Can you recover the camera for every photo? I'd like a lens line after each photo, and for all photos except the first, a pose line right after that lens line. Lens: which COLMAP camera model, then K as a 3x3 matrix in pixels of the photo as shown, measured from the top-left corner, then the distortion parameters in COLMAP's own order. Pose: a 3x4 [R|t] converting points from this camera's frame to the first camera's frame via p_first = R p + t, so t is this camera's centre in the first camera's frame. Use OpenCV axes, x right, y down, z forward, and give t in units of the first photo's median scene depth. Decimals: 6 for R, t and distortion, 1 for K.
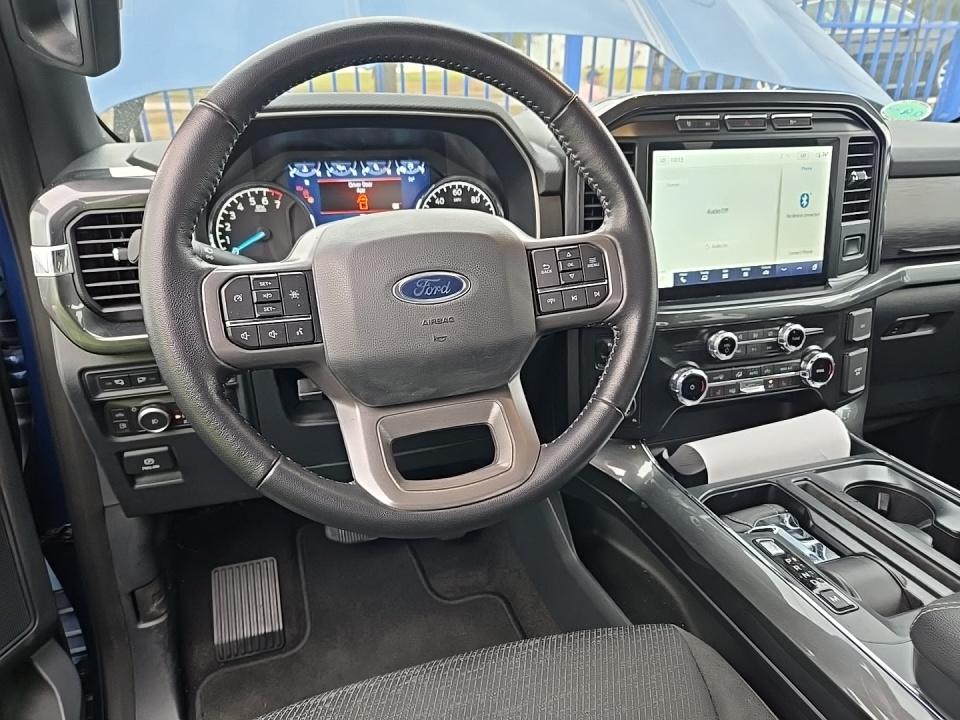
lens RADIAL K [[646.1, 0, 484.6], [0, 646.1, 358.1], [0, 0, 1]] dist [0.075563, -0.064384]
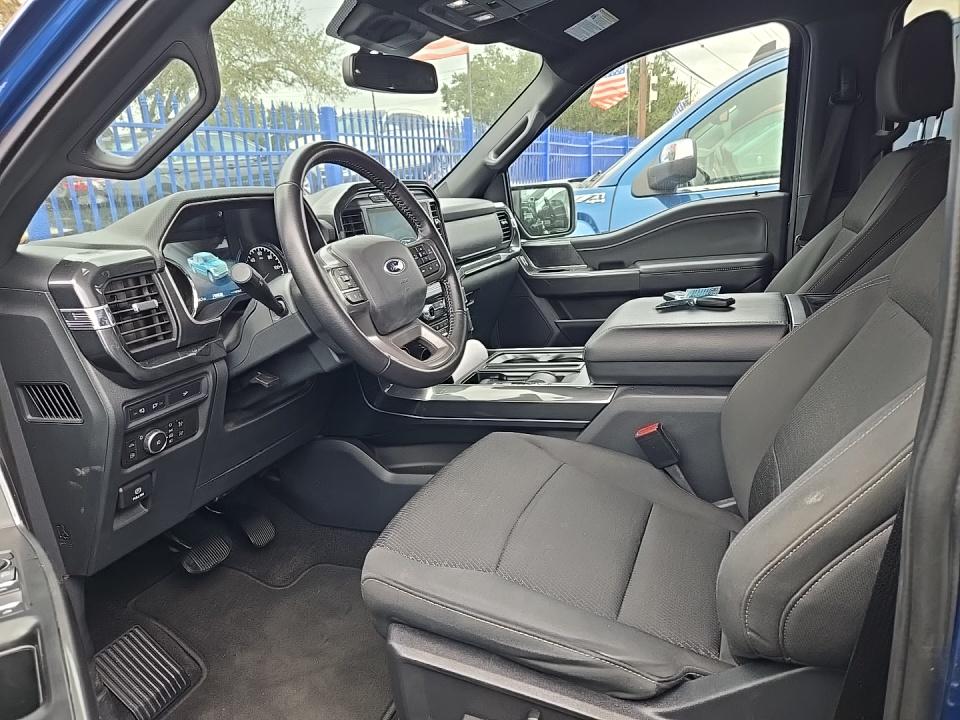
lens RADIAL K [[646.1, 0, 484.6], [0, 646.1, 358.1], [0, 0, 1]] dist [0.075563, -0.064384]
pose [[0.643121, -0.249753, 0.723892, -0.841677], [0.366863, 0.930262, -0.004975, 0.159053], [-0.672166, 0.268769, 0.689896, -0.296994]]
